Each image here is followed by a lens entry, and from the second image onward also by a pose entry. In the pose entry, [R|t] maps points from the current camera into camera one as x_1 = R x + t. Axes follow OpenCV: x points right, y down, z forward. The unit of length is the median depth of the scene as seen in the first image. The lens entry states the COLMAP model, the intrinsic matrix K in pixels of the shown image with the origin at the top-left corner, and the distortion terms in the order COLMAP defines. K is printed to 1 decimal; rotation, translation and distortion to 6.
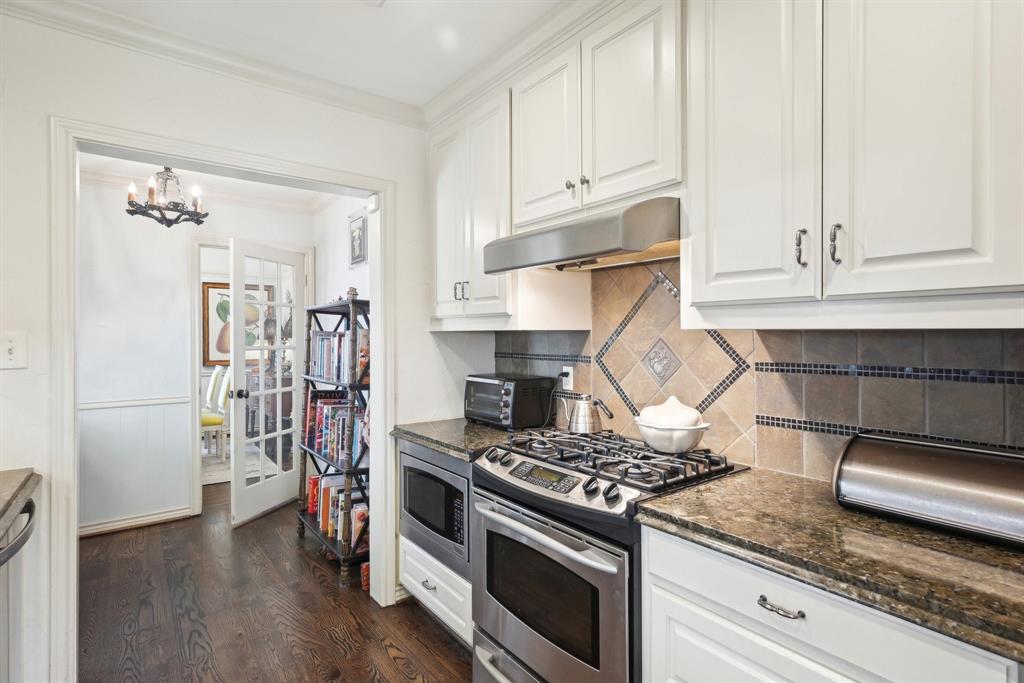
lens RADIAL K [[506.6, 0, 512.0], [0, 506.6, 341.5], [0, 0, 1]] dist [0.000042, -0.000007]
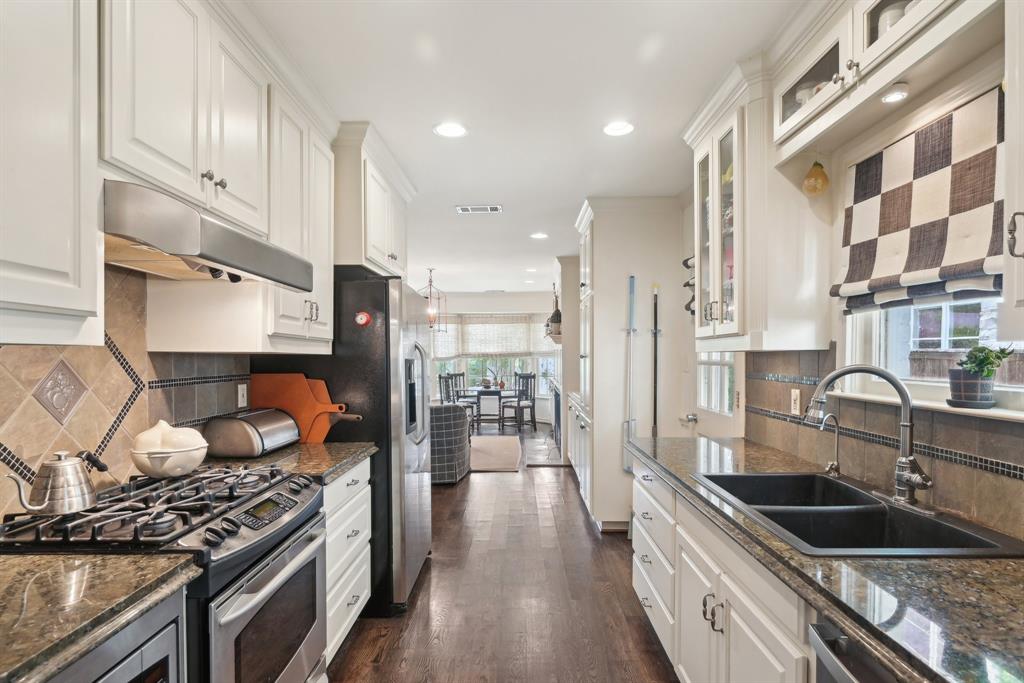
lens RADIAL K [[534.7, 0, 511.6], [0, 534.7, 351.9], [0, 0, 1]] dist [-0.000472, -0.000039]
pose [[-0.787795, 0.004924, 0.615918, -0.831915], [0.006813, 0.999977, 0.000720, -0.017775], [-0.615900, 0.004763, -0.787810, 1.388202]]
